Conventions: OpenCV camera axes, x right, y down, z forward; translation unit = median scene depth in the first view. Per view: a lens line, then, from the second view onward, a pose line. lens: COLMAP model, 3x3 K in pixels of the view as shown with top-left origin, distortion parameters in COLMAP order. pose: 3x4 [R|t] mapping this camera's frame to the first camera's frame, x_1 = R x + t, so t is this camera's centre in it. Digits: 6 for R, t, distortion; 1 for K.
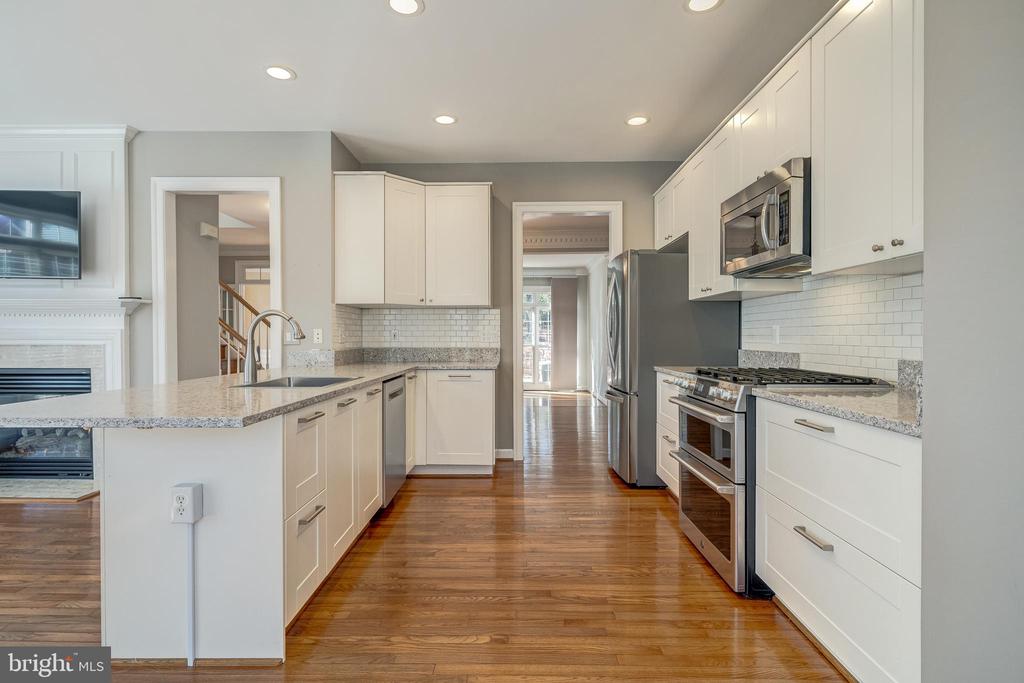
lens RADIAL K [[496.1, 0, 512.0], [0, 496.1, 341.5], [0, 0, 1]] dist [0.000432, -0.000087]
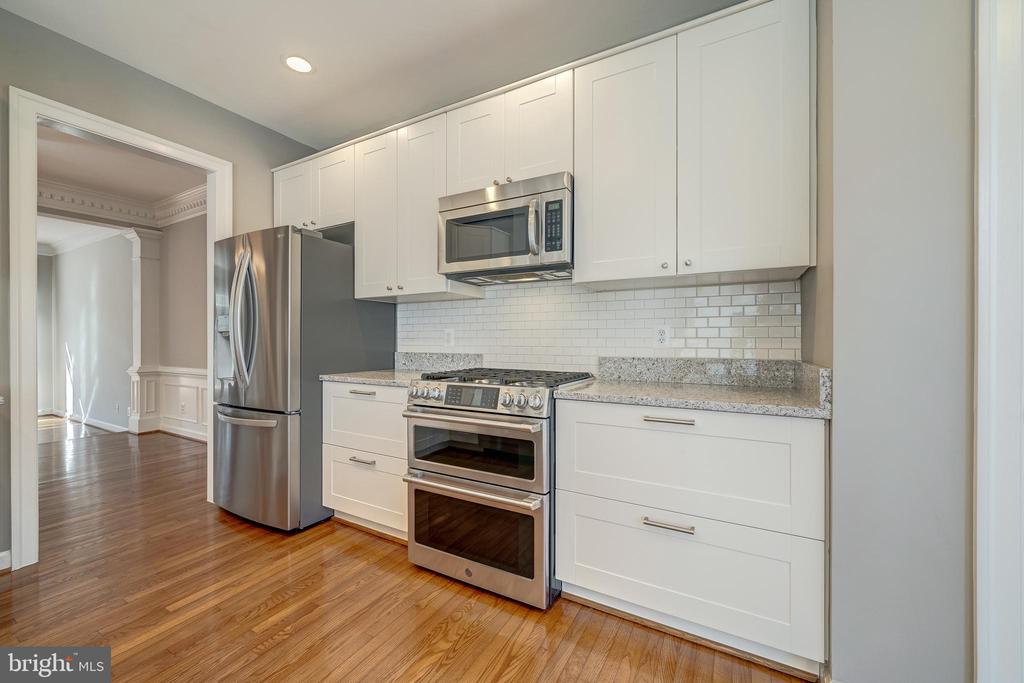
lens RADIAL K [[407.9, 0, 512.0], [0, 407.9, 341.5], [0, 0, 1]] dist [0.000640, 0.000124]
pose [[0.485473, -0.000325, 0.874252, -0.188297], [0.007510, 0.999965, -0.003799, -0.000597], [-0.874219, 0.008410, 0.485458, 0.499915]]
